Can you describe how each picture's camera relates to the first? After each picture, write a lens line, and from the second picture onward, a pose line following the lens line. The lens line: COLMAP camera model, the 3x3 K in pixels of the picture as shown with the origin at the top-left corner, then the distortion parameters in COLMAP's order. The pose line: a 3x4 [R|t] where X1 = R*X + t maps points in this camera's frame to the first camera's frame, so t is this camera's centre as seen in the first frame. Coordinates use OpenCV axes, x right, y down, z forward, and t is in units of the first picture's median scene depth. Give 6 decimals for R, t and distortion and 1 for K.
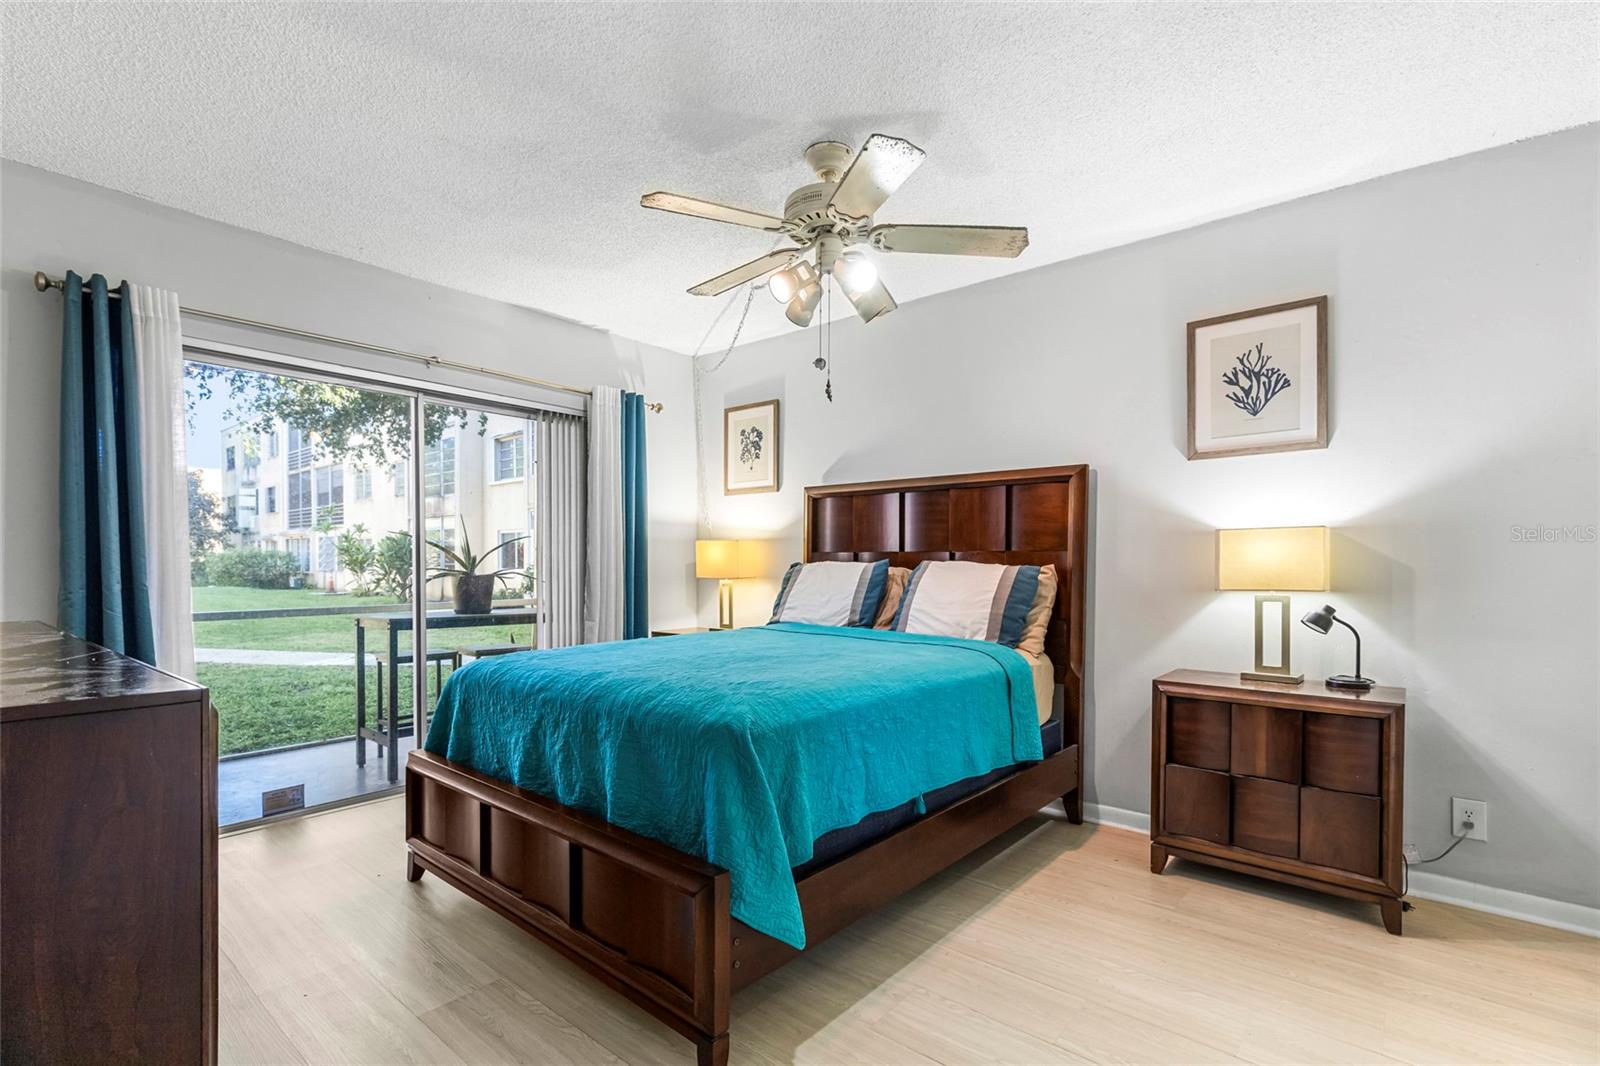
lens RADIAL K [[729.2, 0, 806.2], [0, 729.2, 580.3], [0, 0, 1]] dist [0.005604, -0.001405]
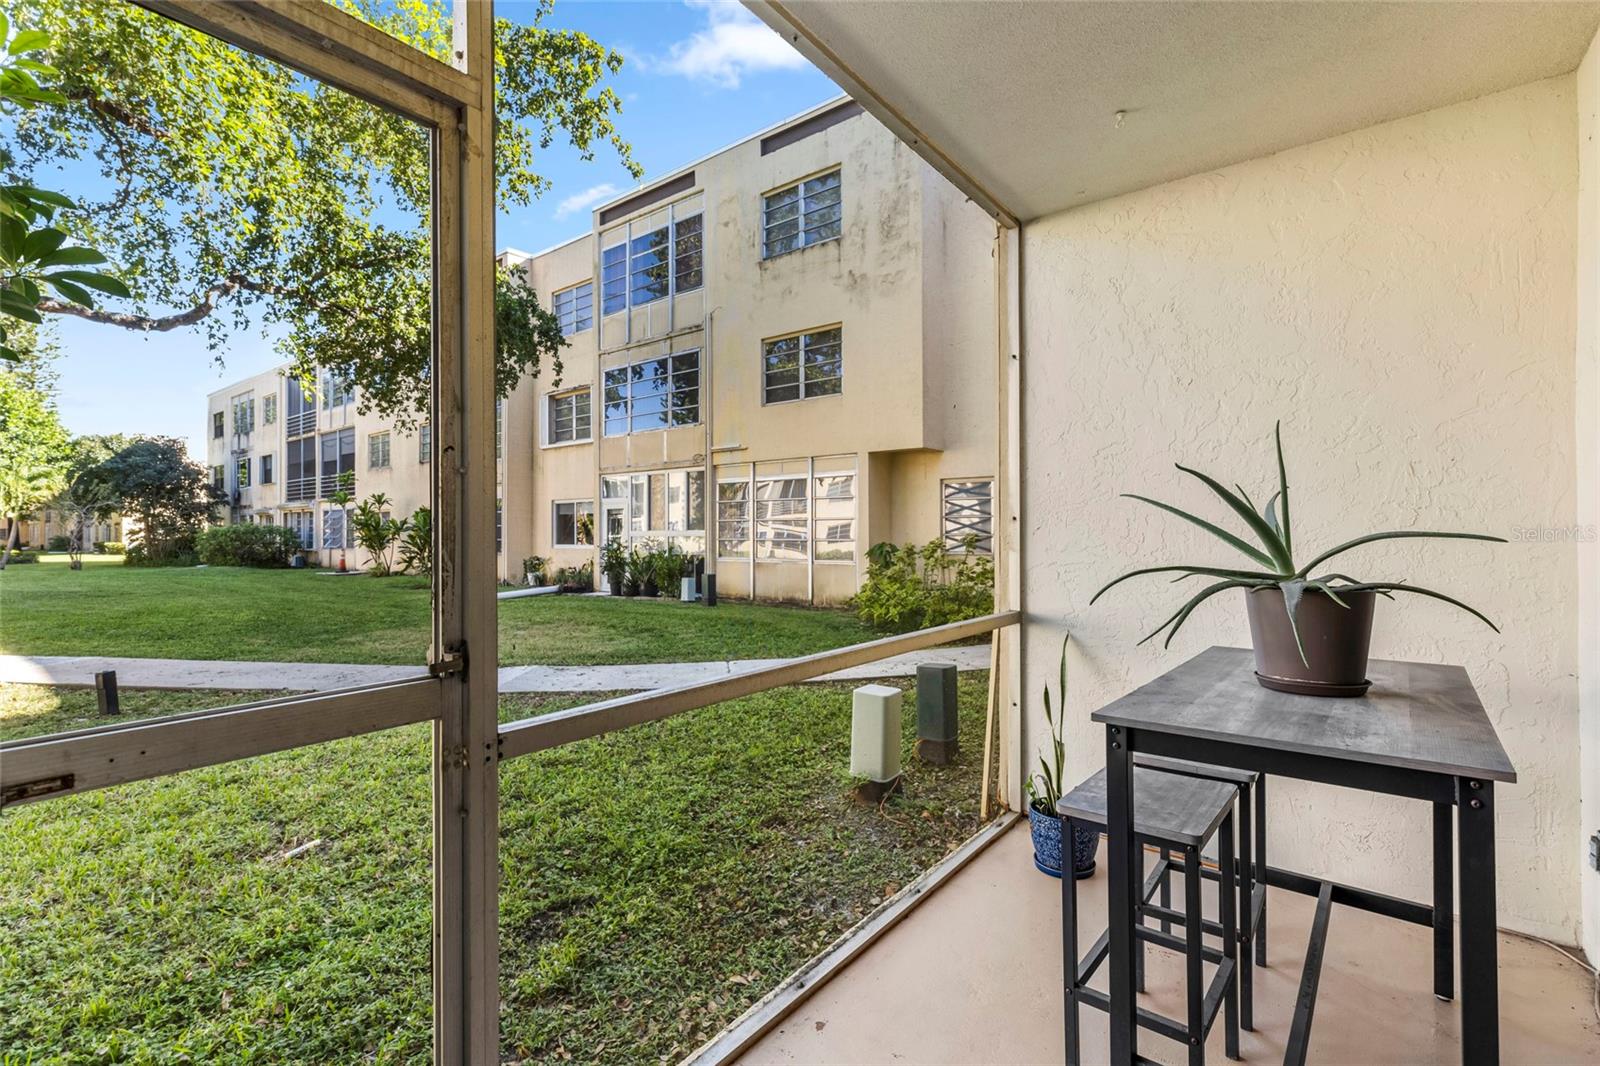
lens RADIAL K [[729.2, 0, 800.2], [0, 729.2, 535.6], [0, 0, 1]] dist [0.005604, -0.001405]
pose [[0.999689, -0.002832, 0.024778, -0.107478], [0.003474, 0.999659, -0.025894, -0.002718], [-0.024697, 0.025972, 0.999358, 0.092604]]
